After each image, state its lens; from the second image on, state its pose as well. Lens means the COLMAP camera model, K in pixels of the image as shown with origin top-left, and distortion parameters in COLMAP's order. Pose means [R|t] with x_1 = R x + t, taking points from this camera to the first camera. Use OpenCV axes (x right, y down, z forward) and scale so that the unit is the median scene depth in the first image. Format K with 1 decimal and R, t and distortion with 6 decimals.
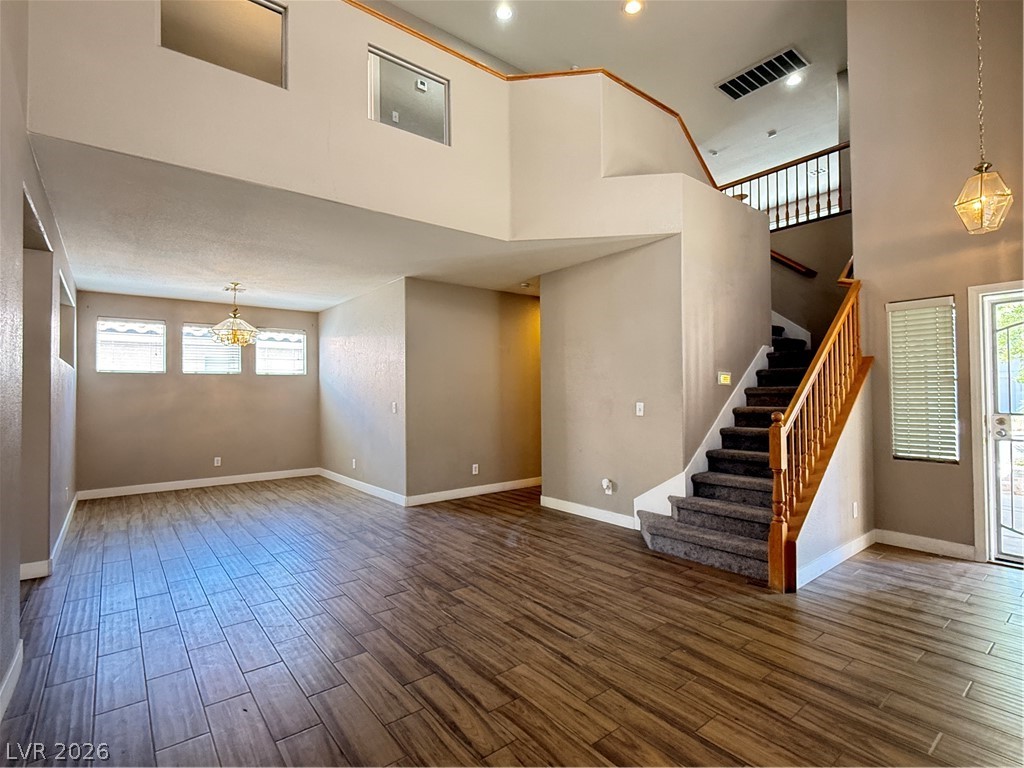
lens RADIAL K [[499.3, 0, 509.9], [0, 499.3, 385.6], [0, 0, 1]] dist [-0.005508, -0.000619]
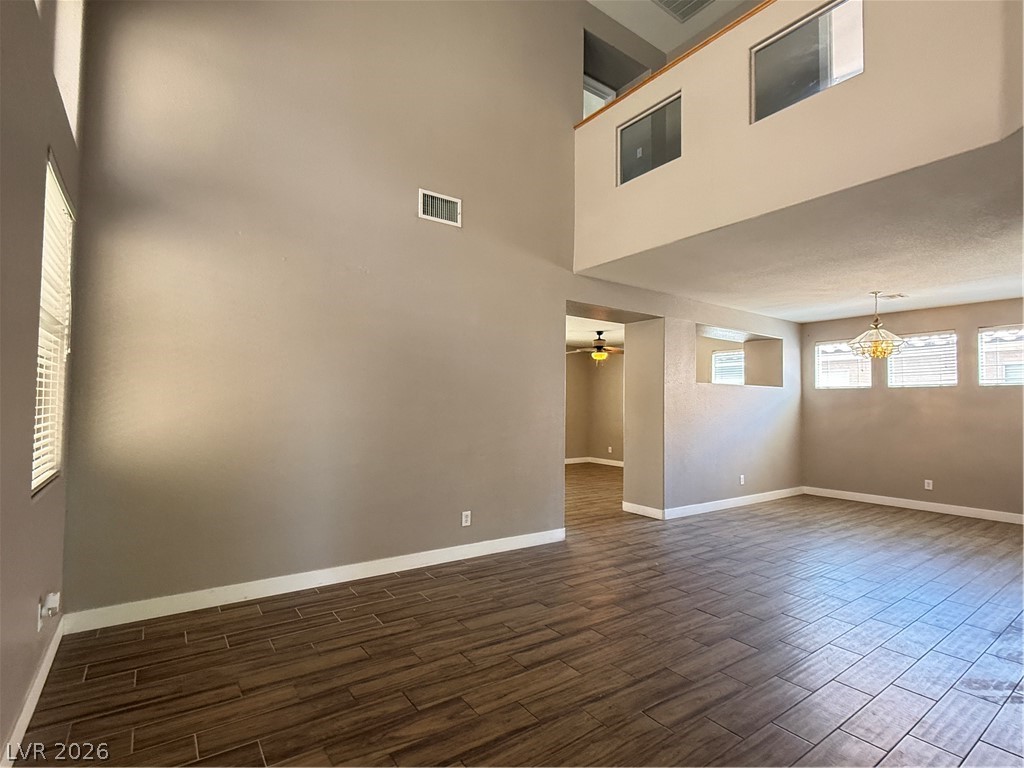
lens RADIAL K [[499.3, 0, 511.4], [0, 499.3, 384.4], [0, 0, 1]] dist [-0.005508, -0.000619]
pose [[-0.050354, -0.030834, -0.998255, 0.779160], [0.001471, 0.999520, -0.030947, -0.003719], [0.998730, -0.003026, -0.050285, 0.660681]]
